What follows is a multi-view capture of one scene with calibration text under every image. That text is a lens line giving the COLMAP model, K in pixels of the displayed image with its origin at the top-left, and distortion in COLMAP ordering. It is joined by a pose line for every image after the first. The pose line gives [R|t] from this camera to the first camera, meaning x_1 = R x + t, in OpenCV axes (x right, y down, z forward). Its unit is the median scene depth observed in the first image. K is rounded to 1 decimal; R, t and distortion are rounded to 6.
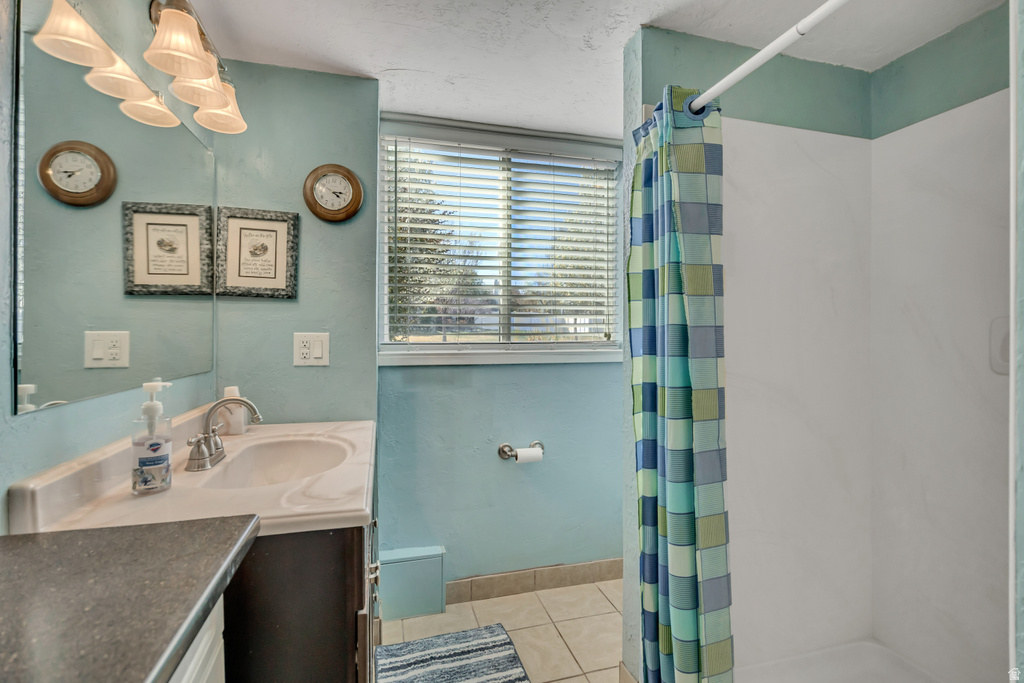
lens RADIAL K [[464.2, 0, 508.6], [0, 464.2, 333.4], [0, 0, 1]] dist [-0.013740, 0.000314]
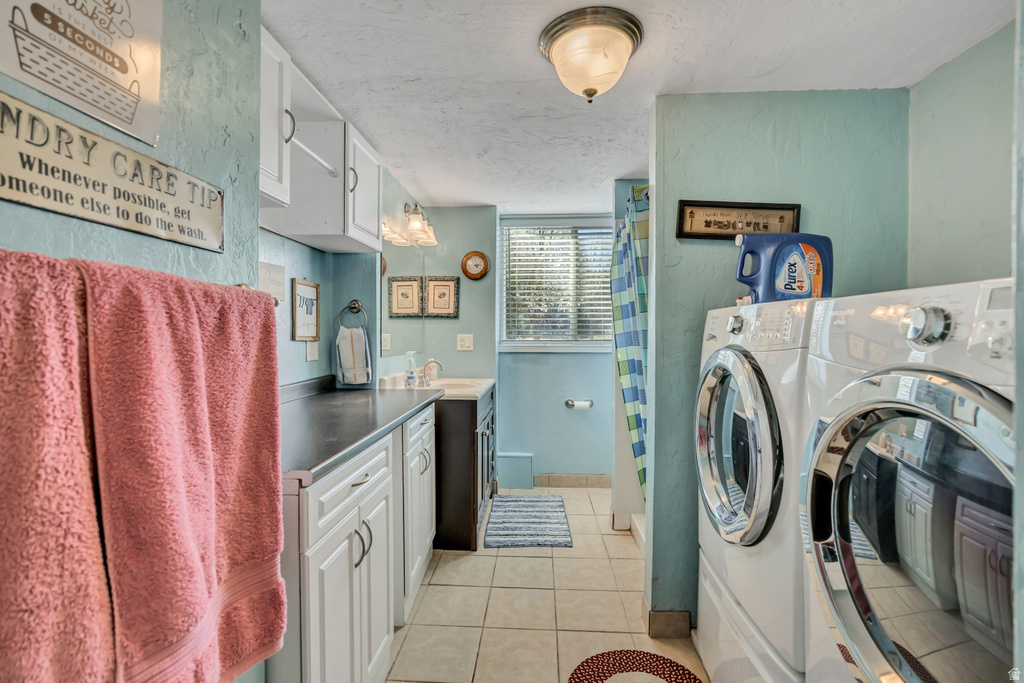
lens RADIAL K [[464.2, 0, 515.4], [0, 464.2, 338.0], [0, 0, 1]] dist [-0.013740, 0.000314]
pose [[0.947503, 0.004003, -0.319721, 0.443623], [-0.002754, 0.999987, 0.004361, 0.004561], [0.319734, -0.003252, 0.947502, -0.877518]]
